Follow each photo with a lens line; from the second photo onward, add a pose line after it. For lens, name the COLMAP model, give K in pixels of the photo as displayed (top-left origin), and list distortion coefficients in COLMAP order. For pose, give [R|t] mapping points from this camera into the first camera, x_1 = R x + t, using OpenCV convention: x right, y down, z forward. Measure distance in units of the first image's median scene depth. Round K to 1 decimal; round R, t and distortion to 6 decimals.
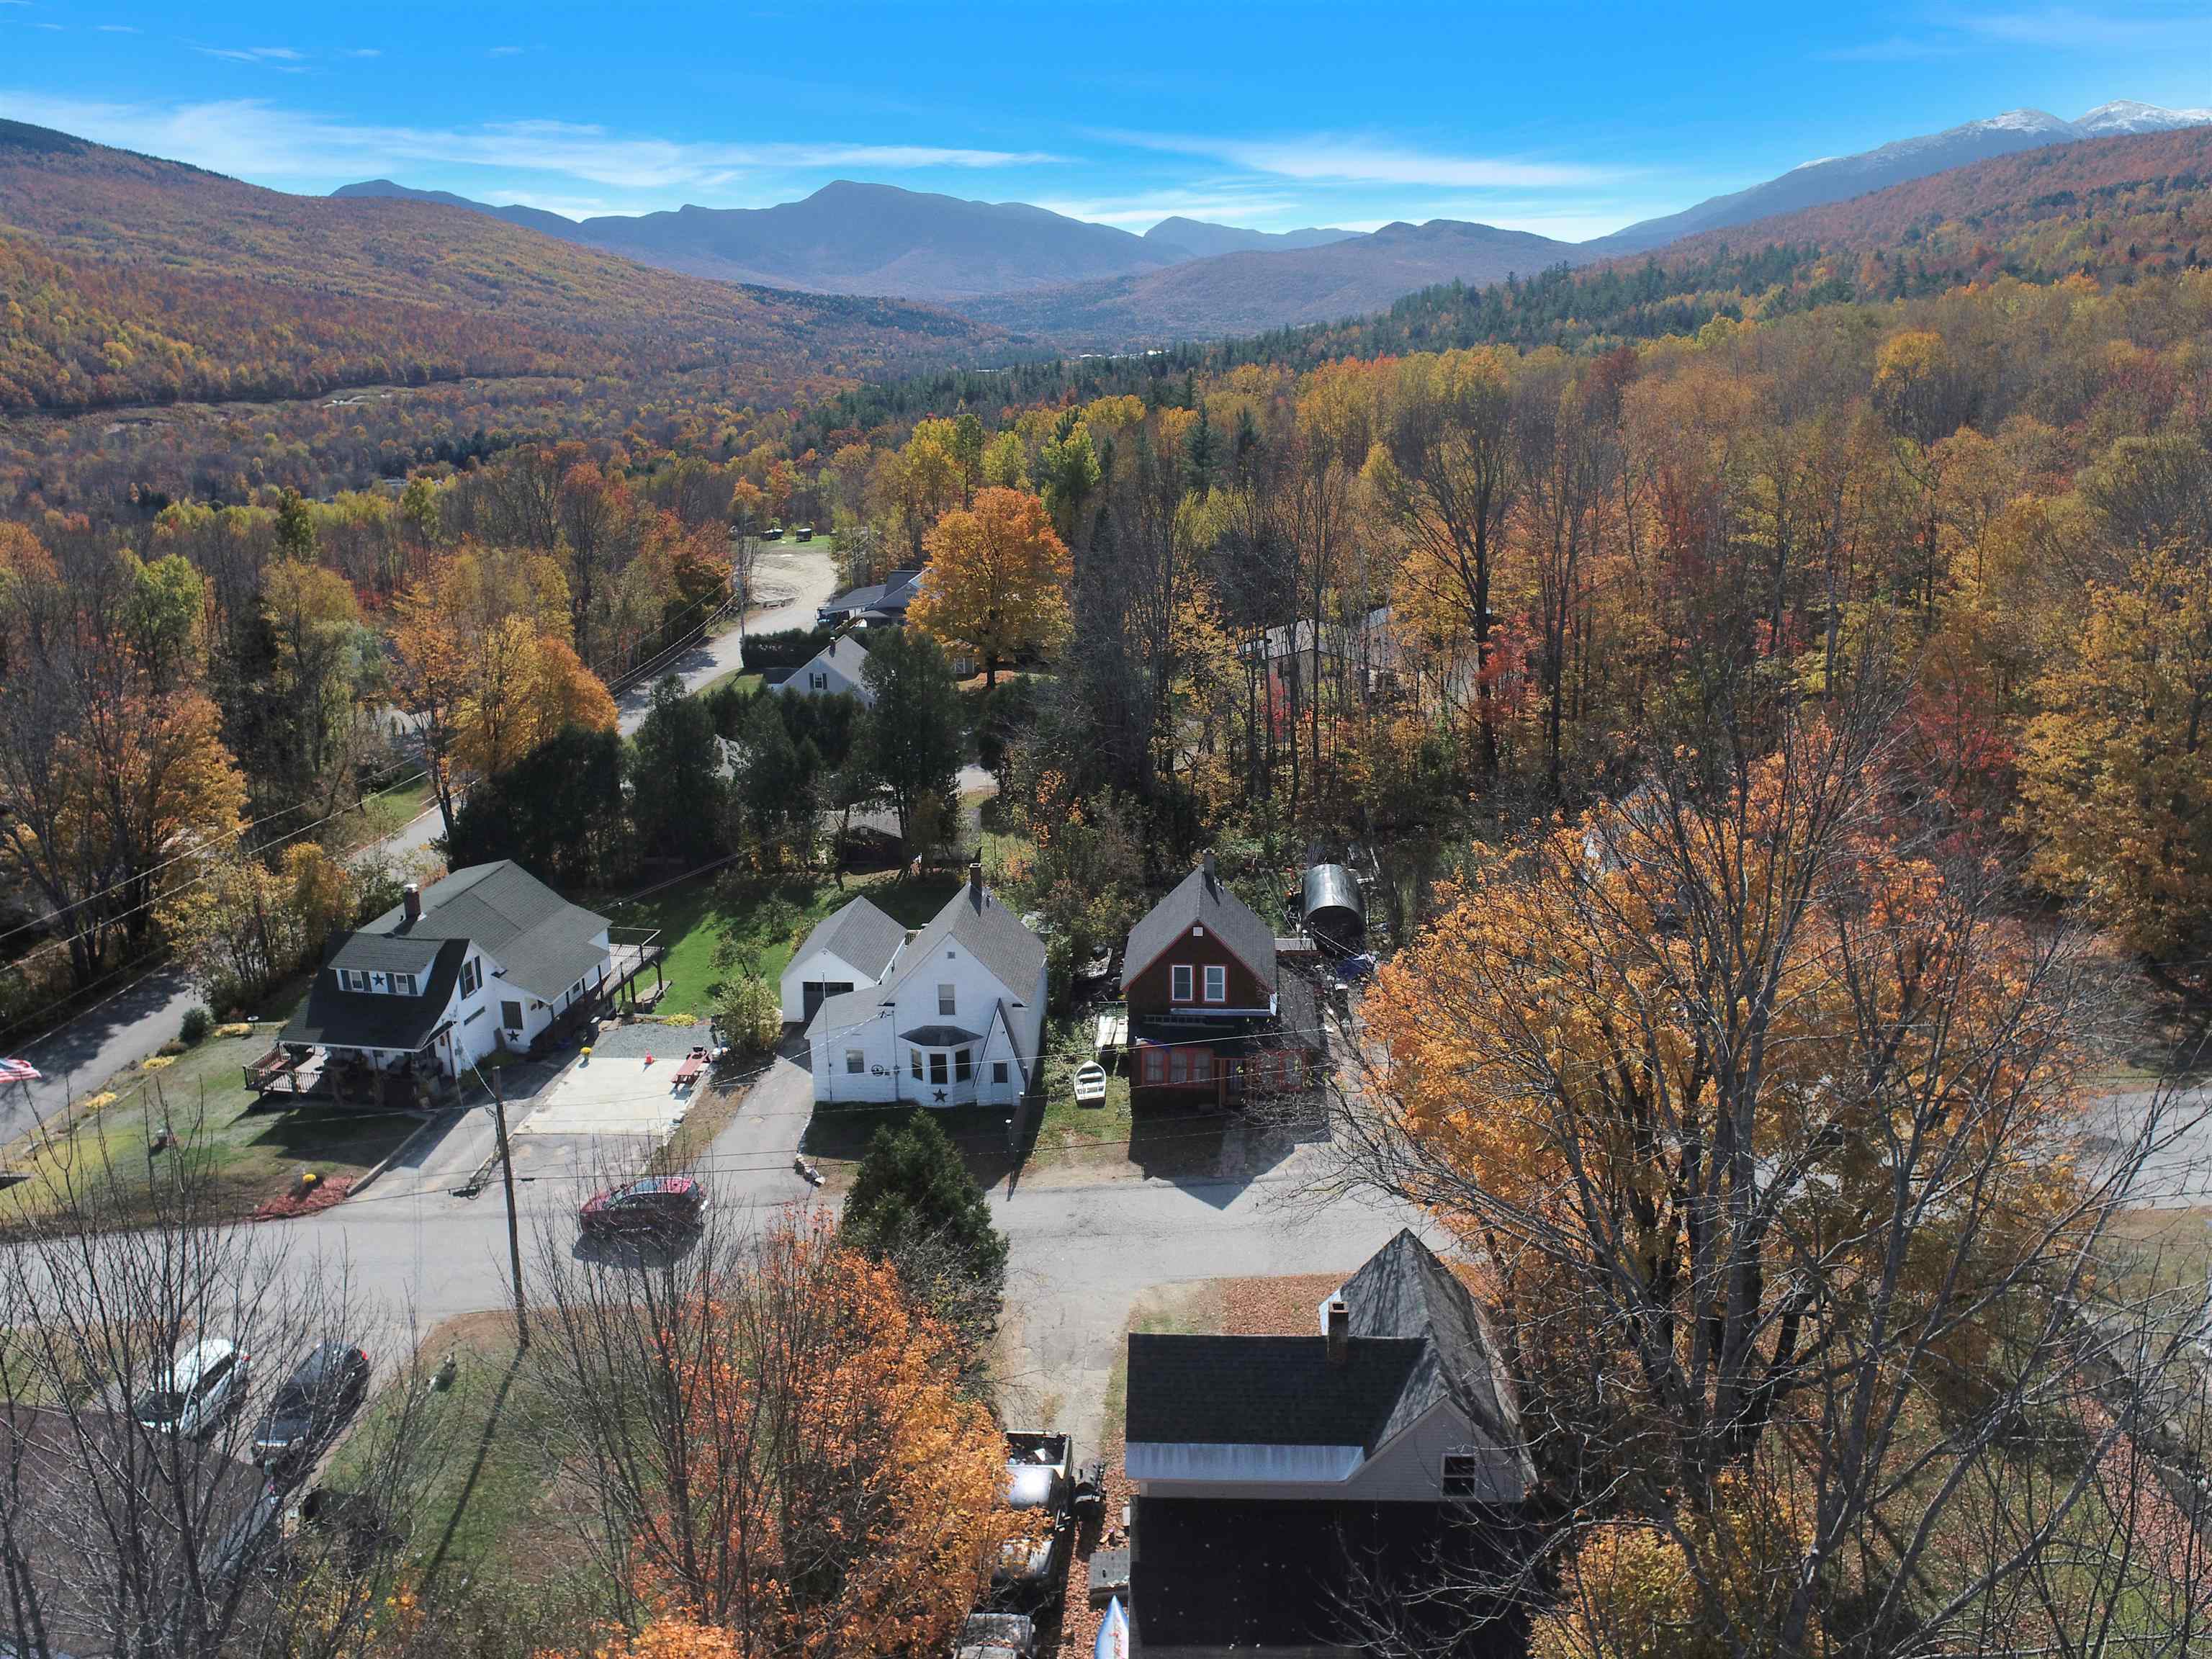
lens RADIAL K [[1676.2, 0, 1106.0], [0, 1676.2, 829.5], [0, 0, 1]] dist [-0.008369, -0.003742]
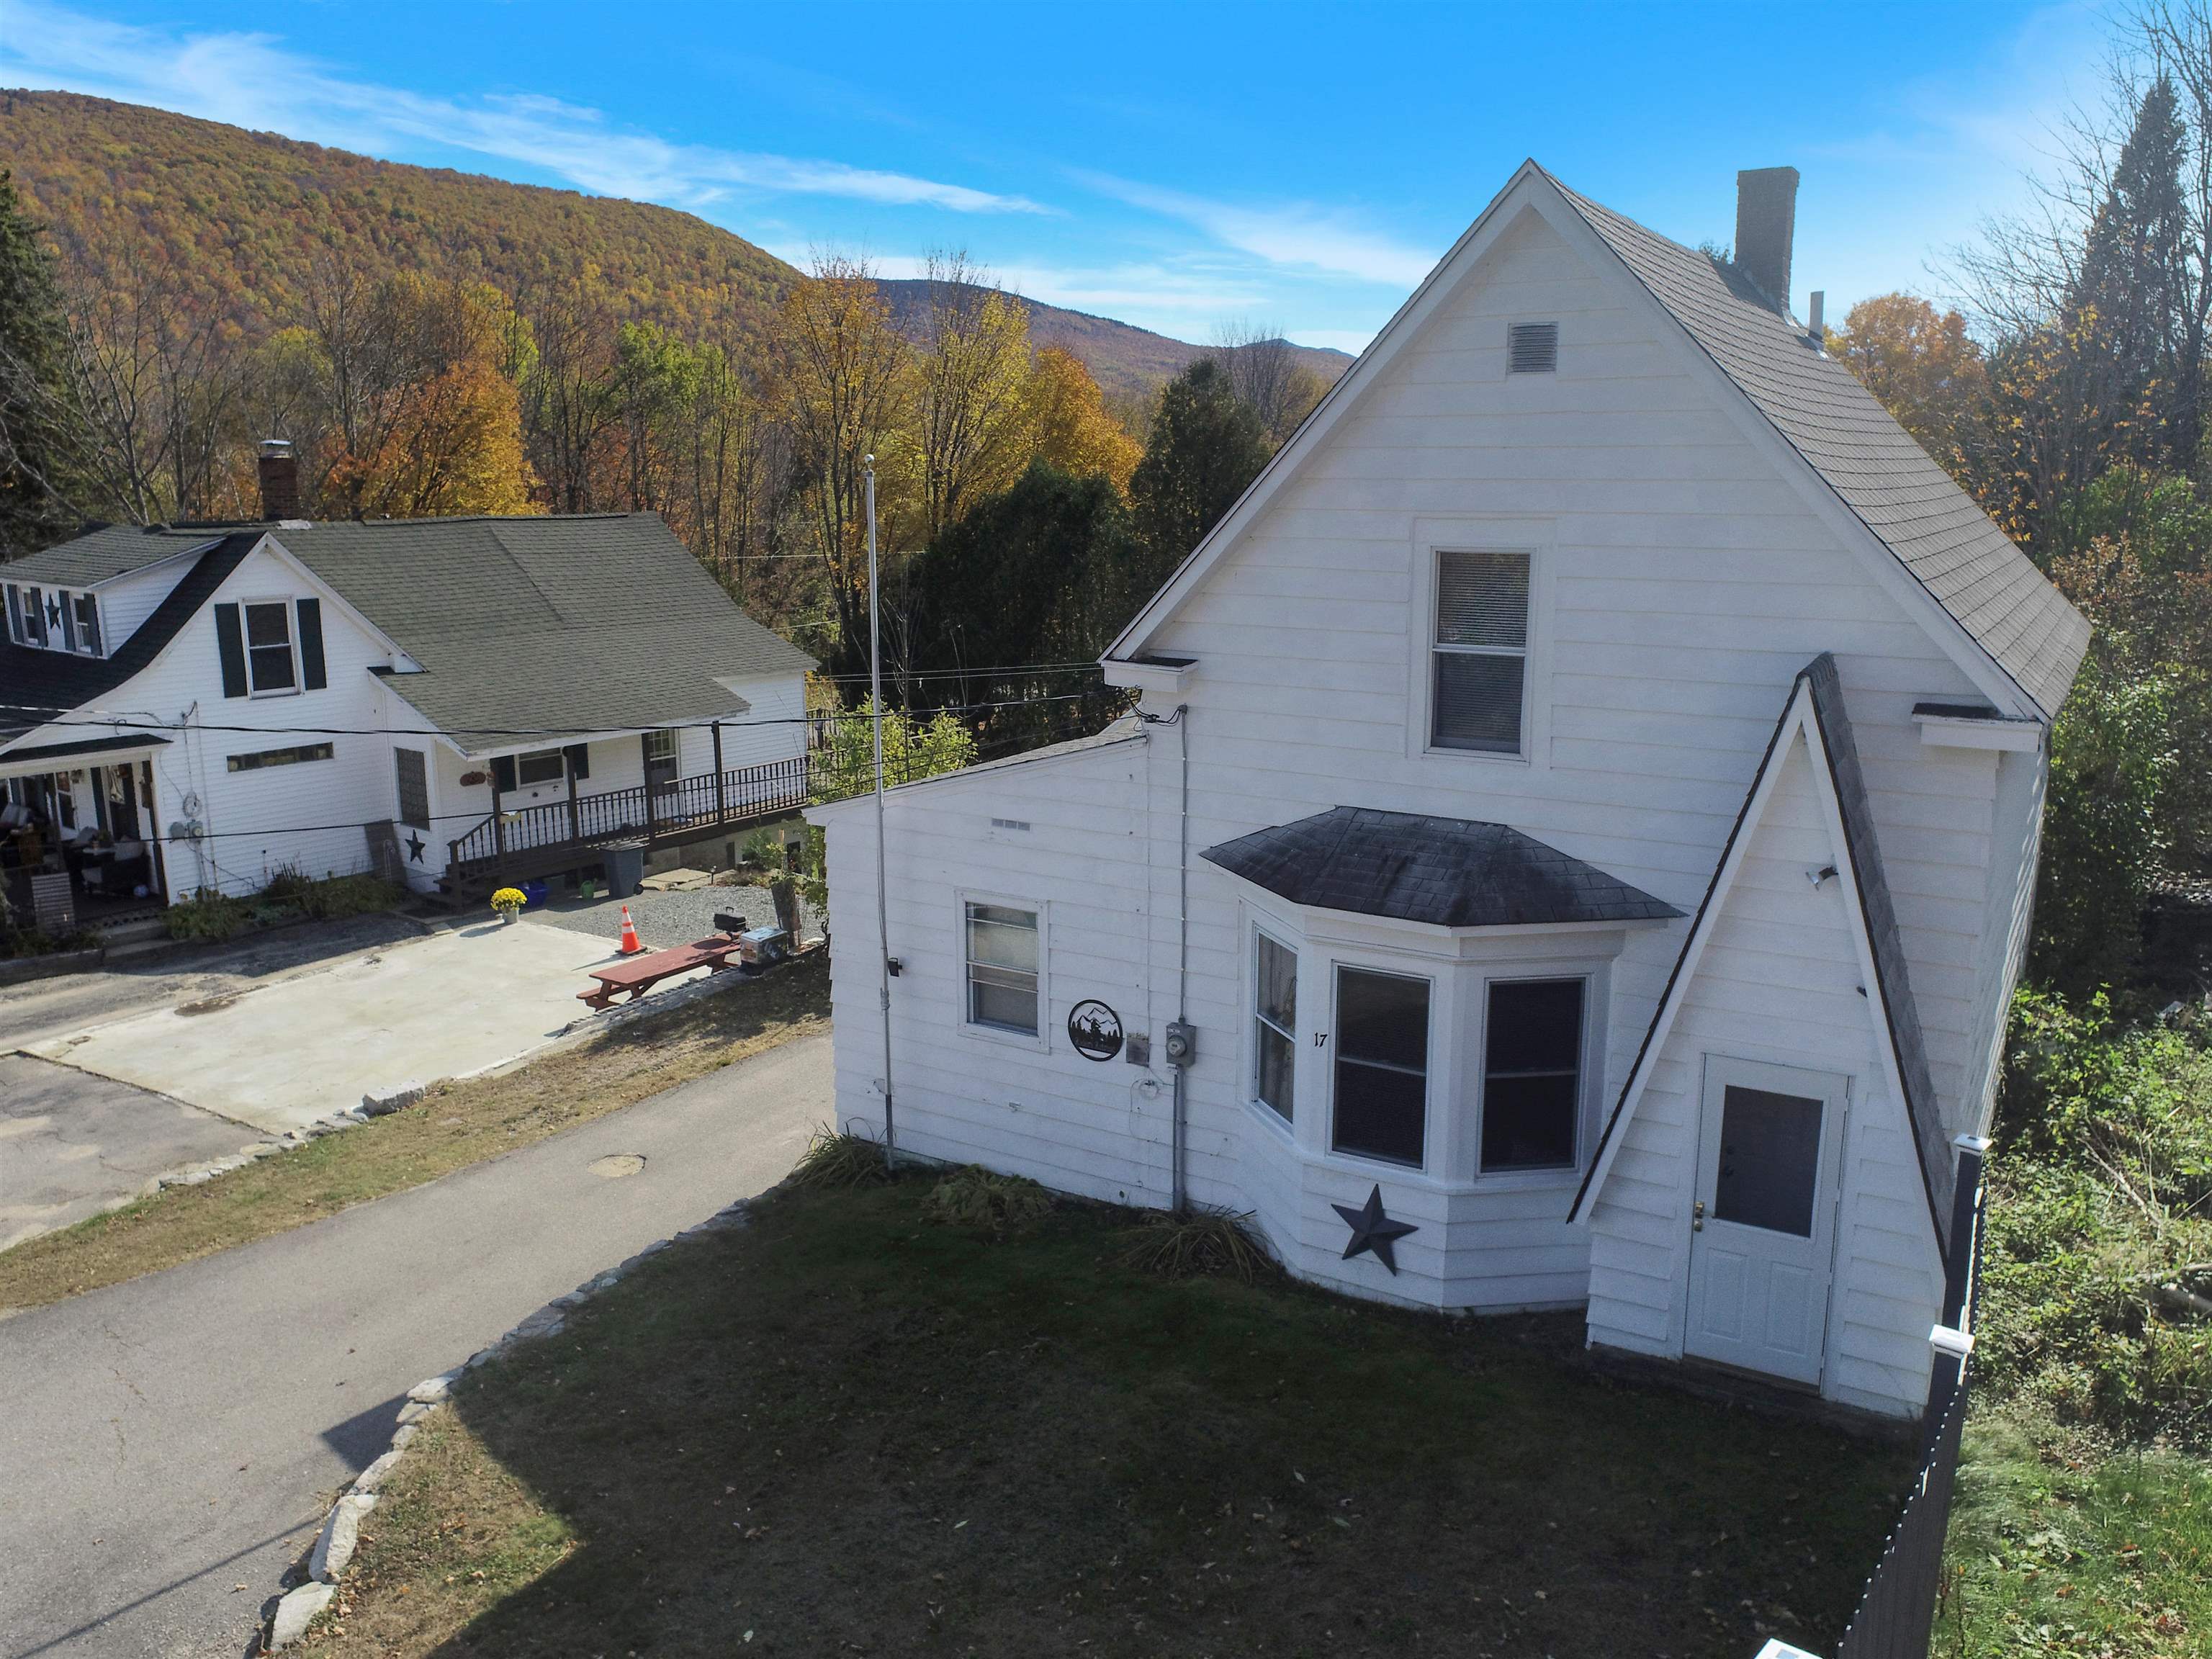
lens RADIAL K [[1676.2, 0, 1106.0], [0, 1676.2, 829.5], [0, 0, 1]] dist [-0.008369, -0.003742]
pose [[0.885388, 0.108295, -0.452062, -0.050787], [-0.145475, 0.988187, -0.048194, 0.131197], [0.441503, 0.108434, 0.890683, 0.833470]]
